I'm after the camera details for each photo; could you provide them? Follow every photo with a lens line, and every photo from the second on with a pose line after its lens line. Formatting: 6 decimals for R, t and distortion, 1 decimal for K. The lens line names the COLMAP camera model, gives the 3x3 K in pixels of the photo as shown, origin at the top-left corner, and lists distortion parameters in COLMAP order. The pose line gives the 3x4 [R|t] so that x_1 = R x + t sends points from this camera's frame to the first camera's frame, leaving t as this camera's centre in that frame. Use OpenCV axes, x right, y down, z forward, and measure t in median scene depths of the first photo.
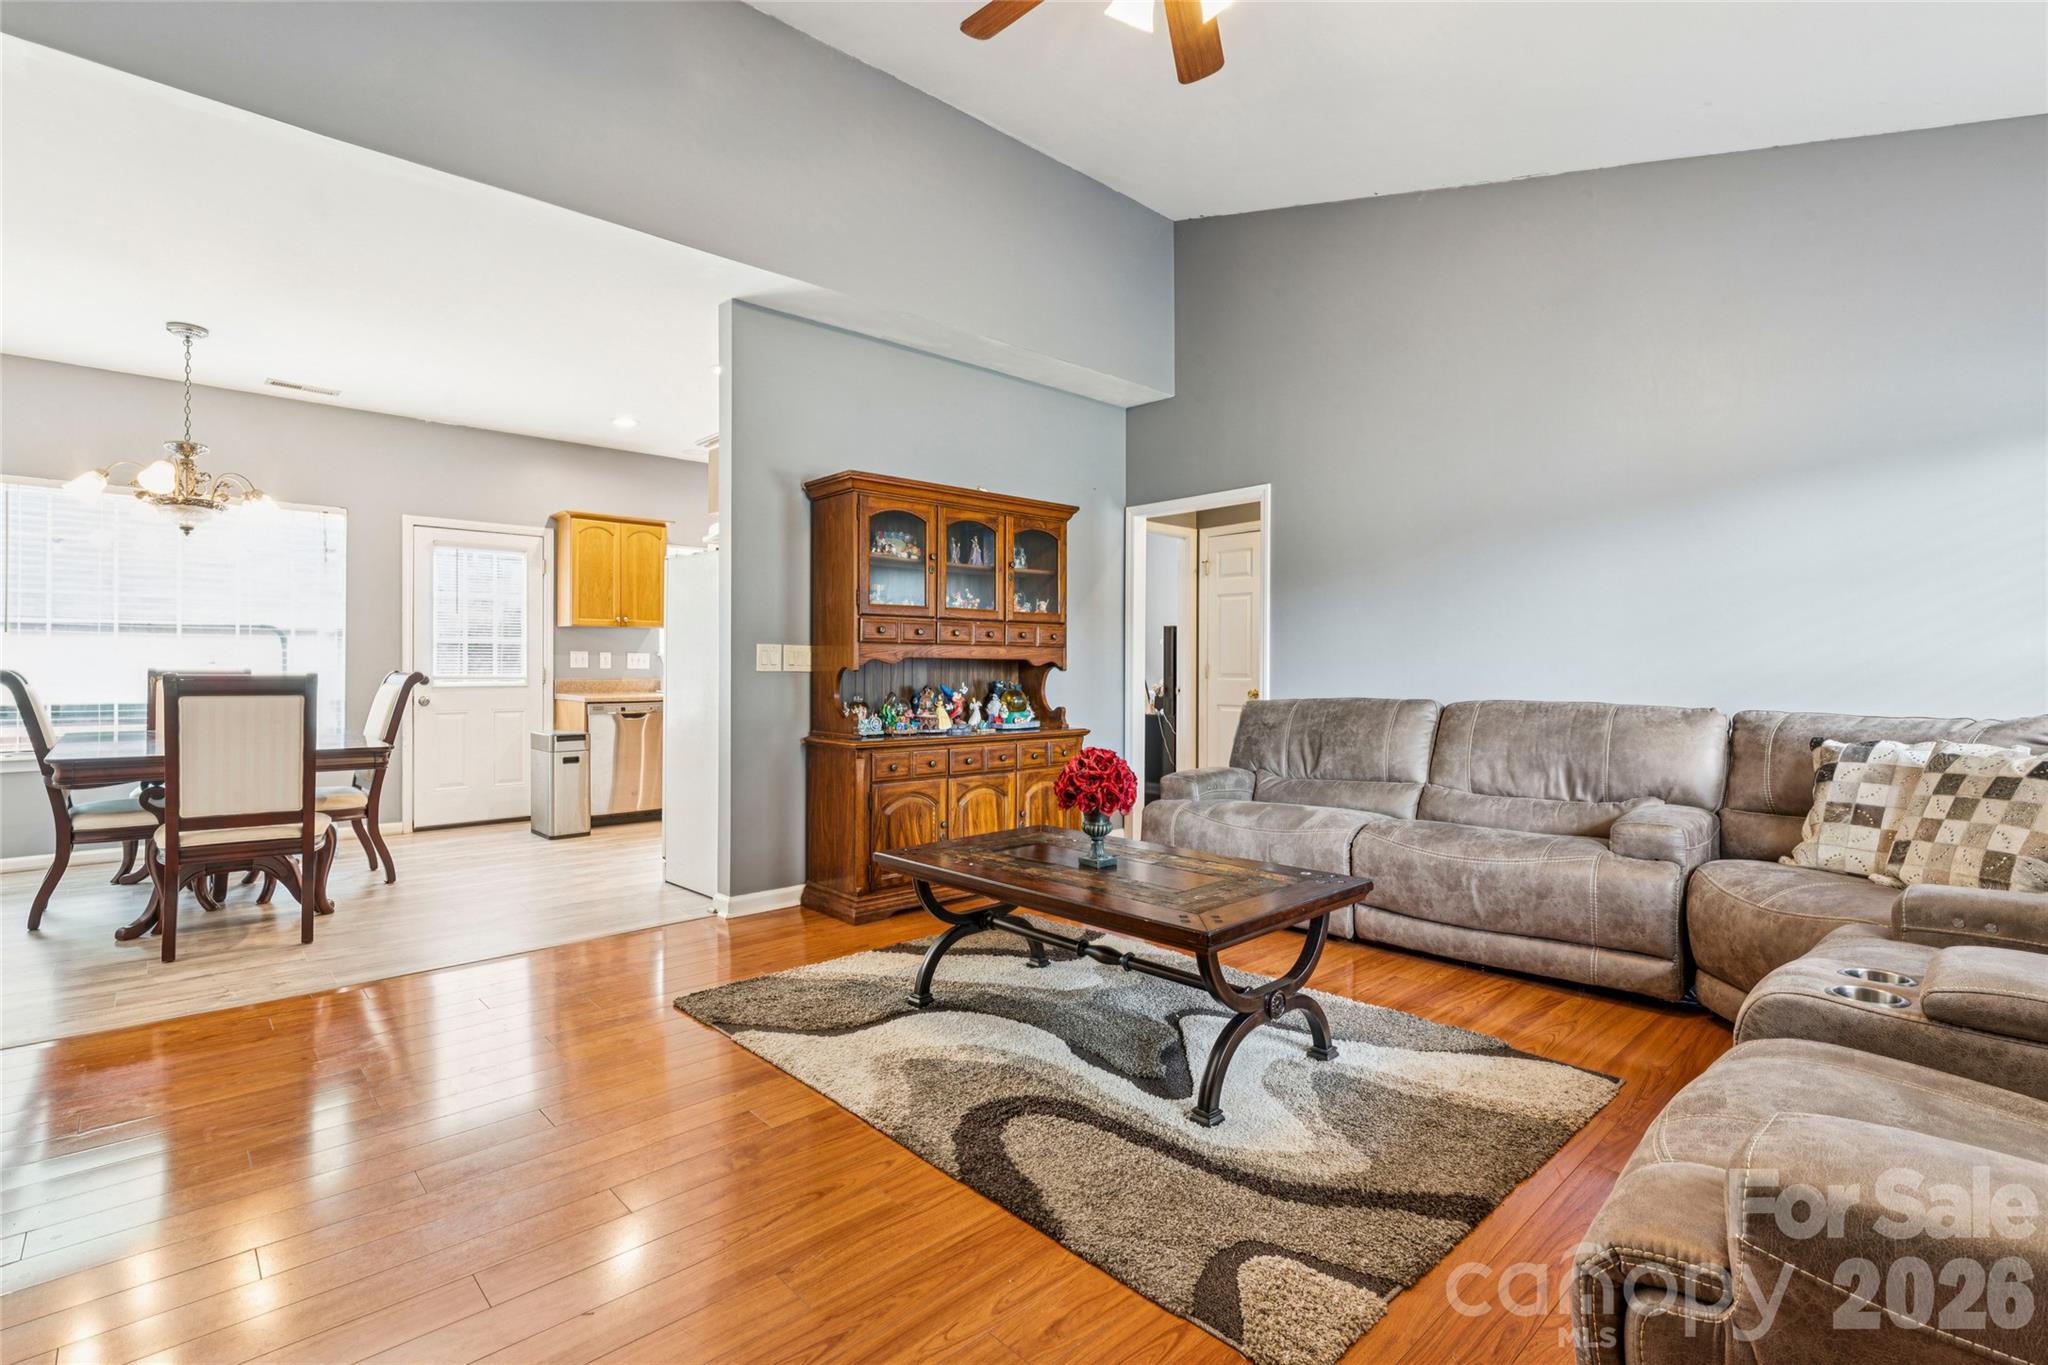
lens RADIAL K [[960.7, 0, 1021.8], [0, 960.7, 662.5], [0, 0, 1]] dist [0.004107, 0.000289]
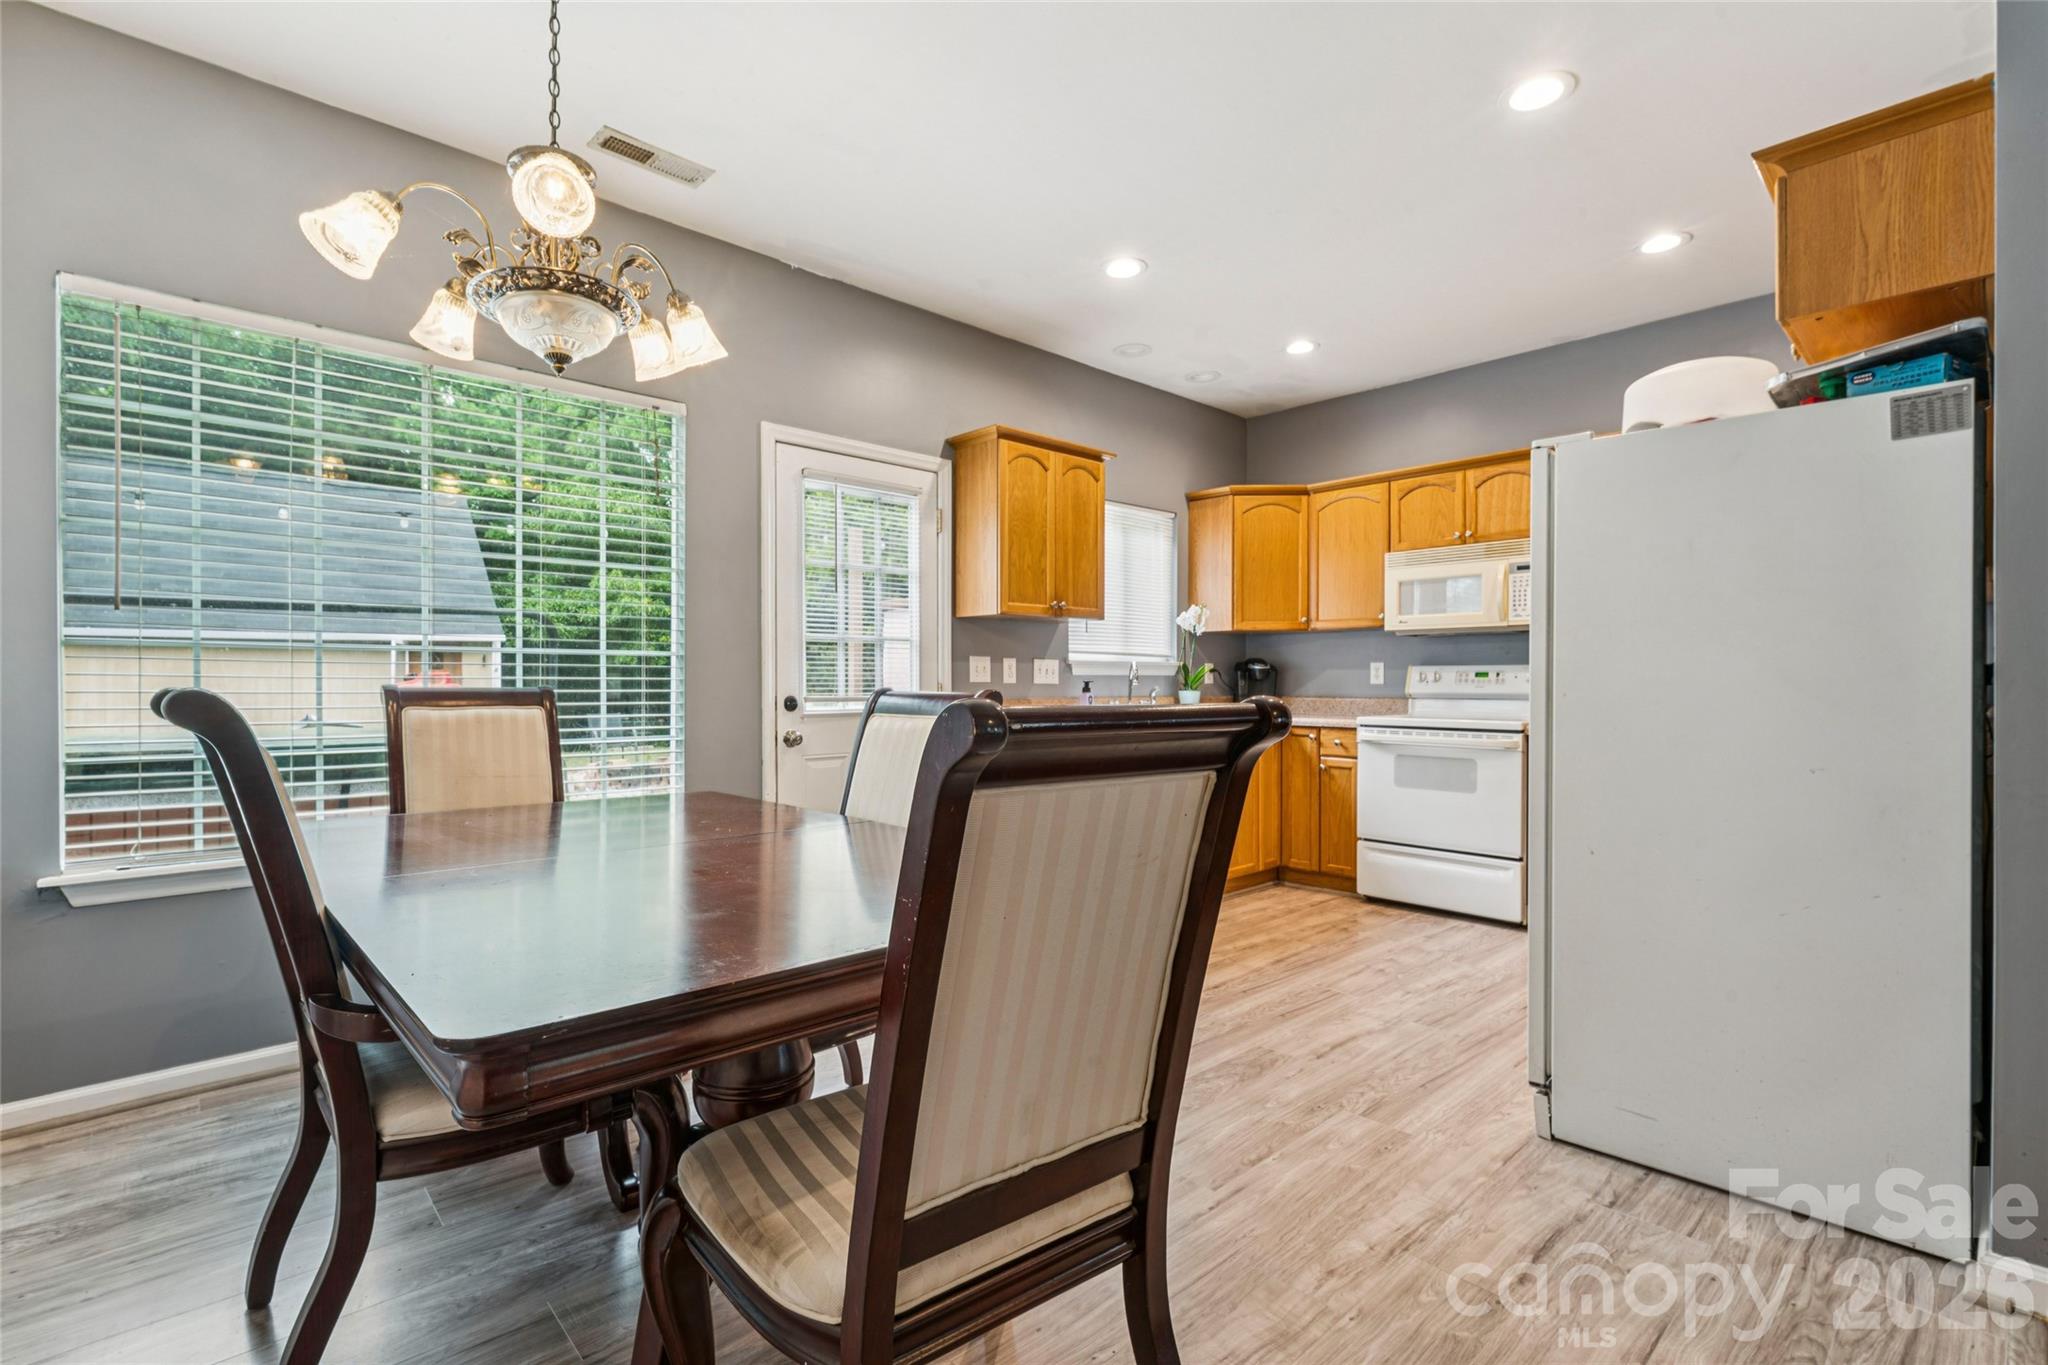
lens RADIAL K [[933.3, 0, 1016.9], [0, 933.3, 683.6], [0, 0, 1]] dist [0.000661, -0.000404]
pose [[0.999982, -0.001058, 0.005965, -0.453964], [0.000997, 0.999947, 0.010211, 0.000315], [-0.005975, -0.010204, 0.999930, 0.395728]]
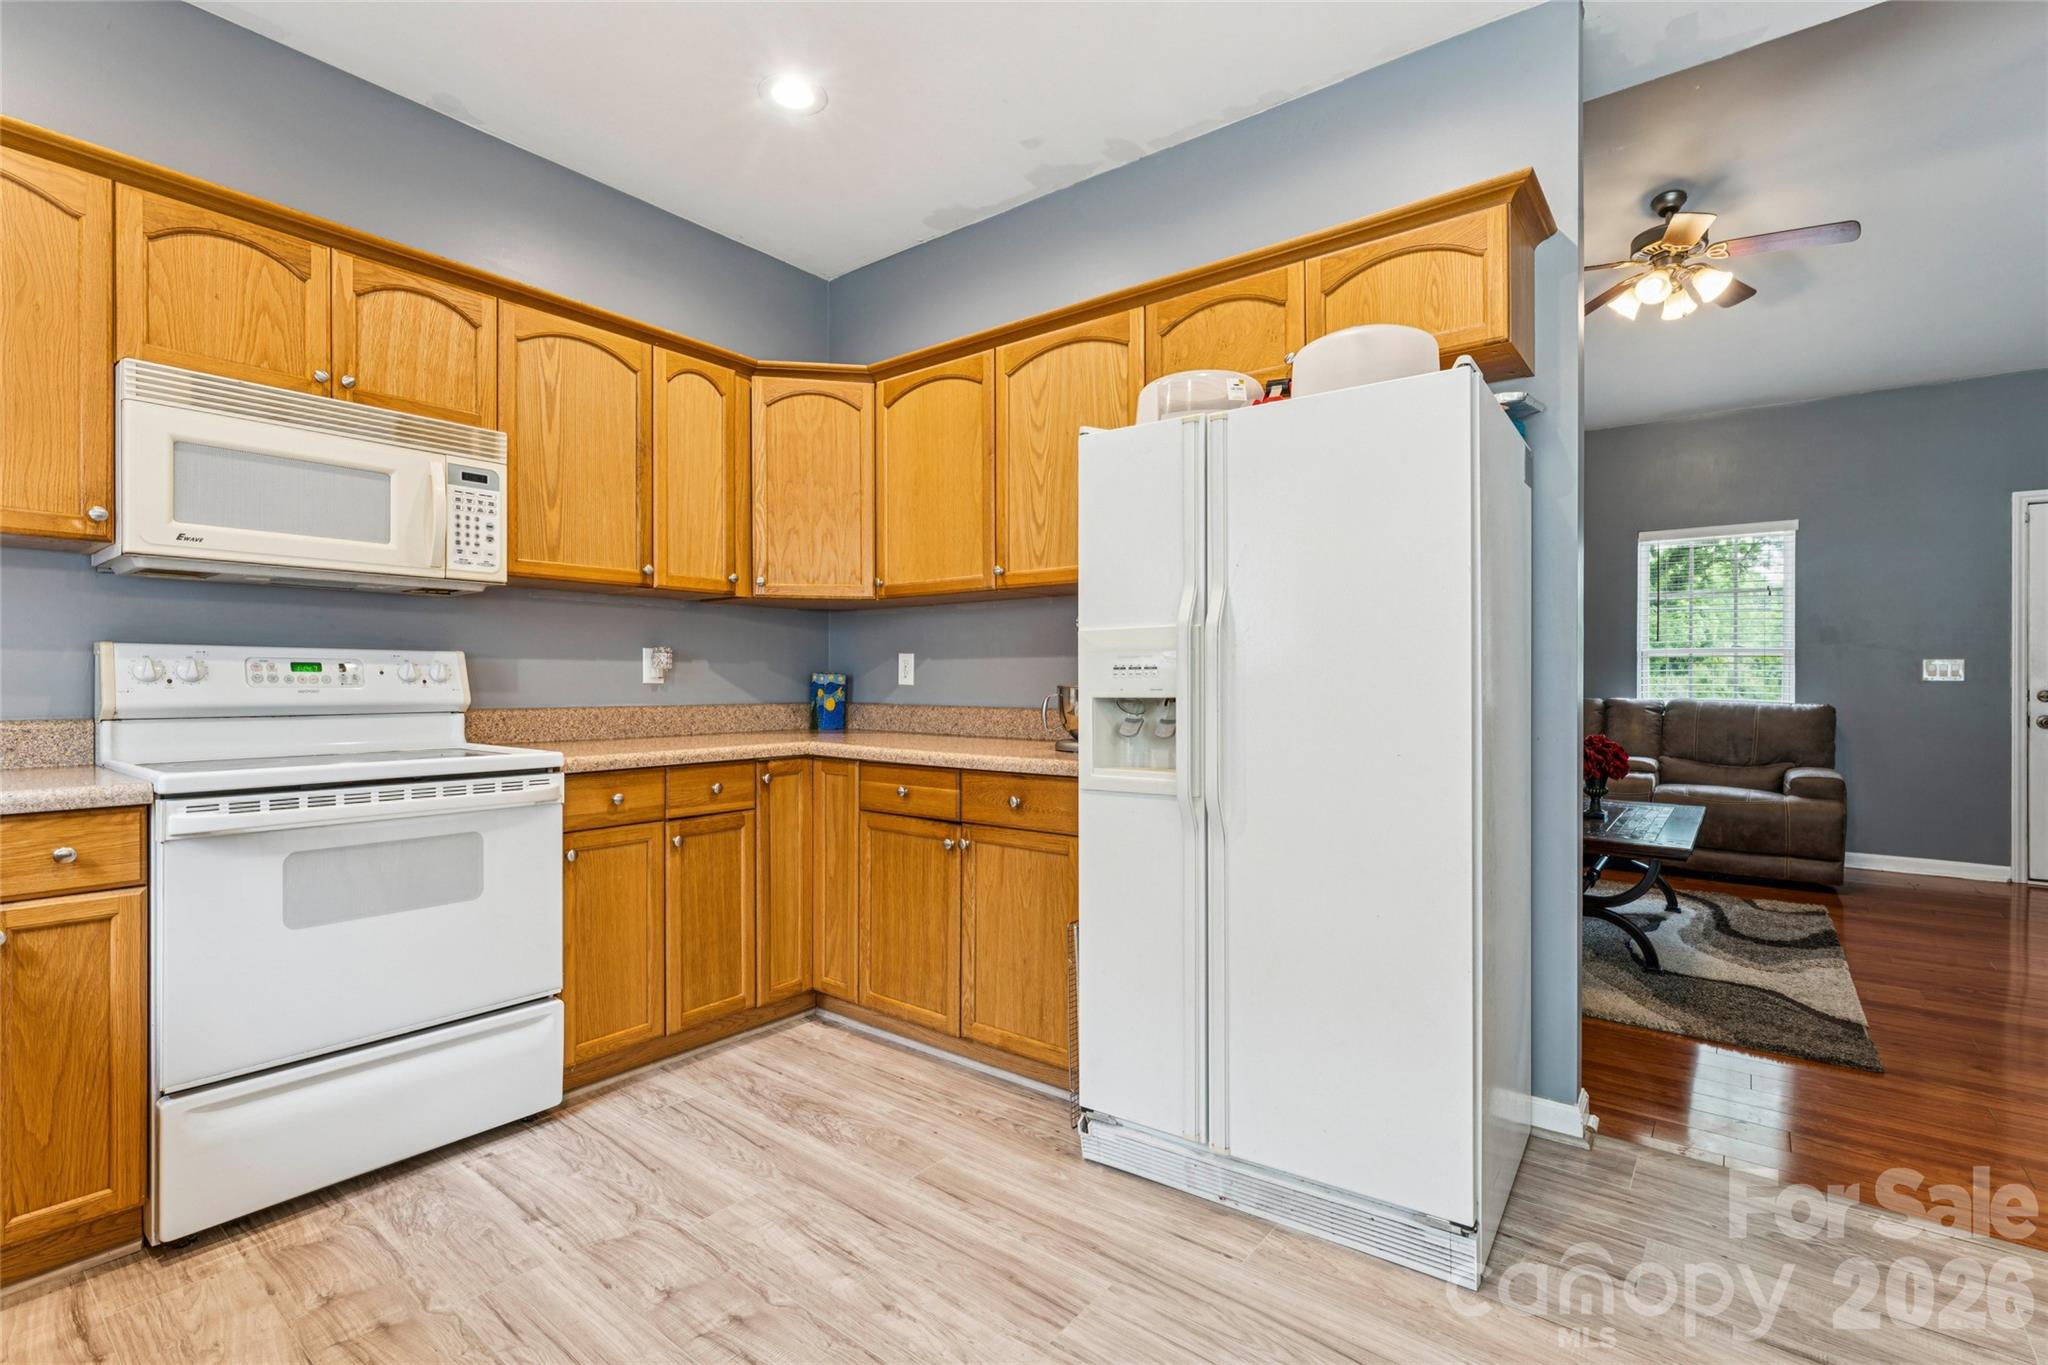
lens RADIAL K [[933.3, 0, 1016.9], [0, 933.3, 683.6], [0, 0, 1]] dist [0.000661, -0.000404]
pose [[-0.156778, -0.002873, 0.987630, -0.489774], [-0.008325, 0.999964, 0.001588, 0.004564], [-0.987599, -0.007973, -0.156796, 0.878187]]
